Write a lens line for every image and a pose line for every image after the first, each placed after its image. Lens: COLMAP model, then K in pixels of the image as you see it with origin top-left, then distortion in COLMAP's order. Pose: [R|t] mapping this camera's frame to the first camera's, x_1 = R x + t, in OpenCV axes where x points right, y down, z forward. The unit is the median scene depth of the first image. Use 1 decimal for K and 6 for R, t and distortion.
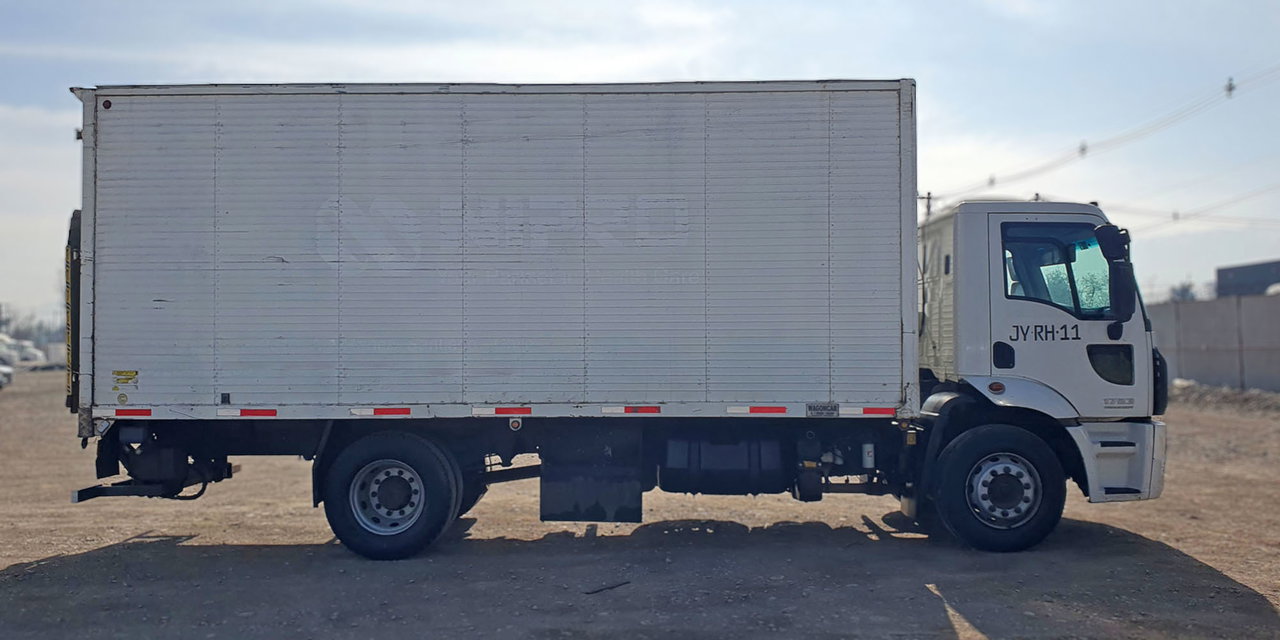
lens RADIAL K [[1114.2, 0, 640.0], [0, 1114.2, 320.0], [0, 0, 1]] dist [-0.003277, -0.001301]
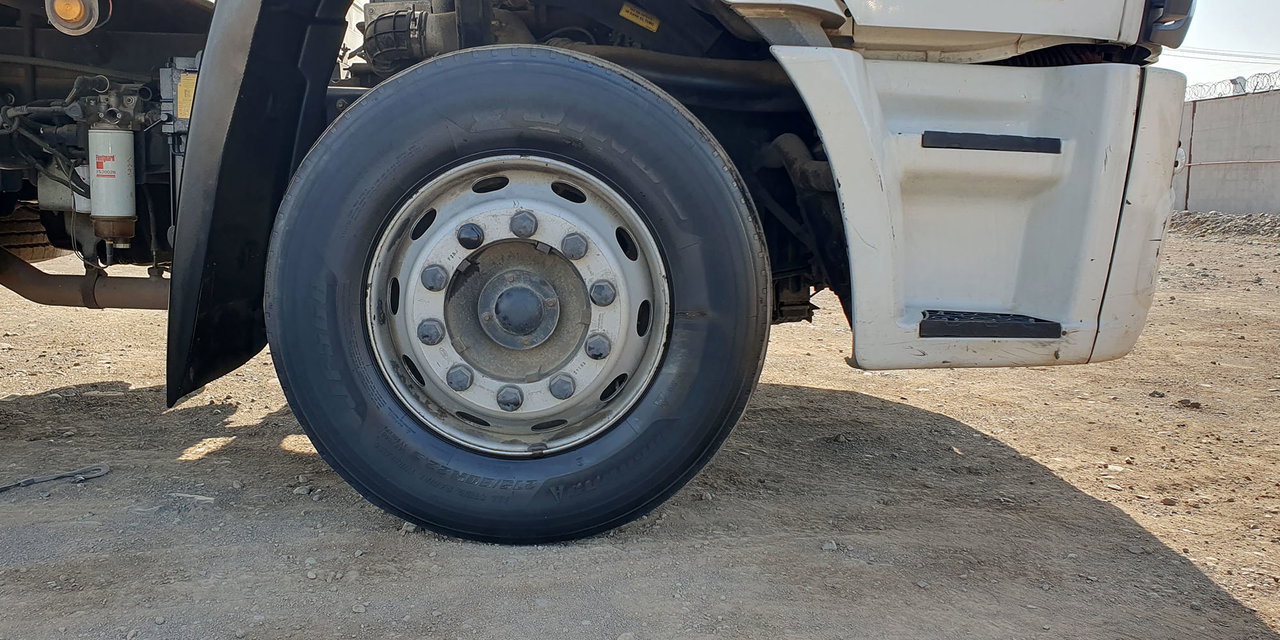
lens RADIAL K [[987.0, 0, 601.6], [0, 987.0, 330.0], [0, 0, 1]] dist [-0.000927, 0.002589]
pose [[0.999404, 0.034180, -0.004754, 0.346625], [-0.032946, 0.986042, 0.163203, 0.121084], [0.010266, -0.162949, 0.986581, 0.779931]]
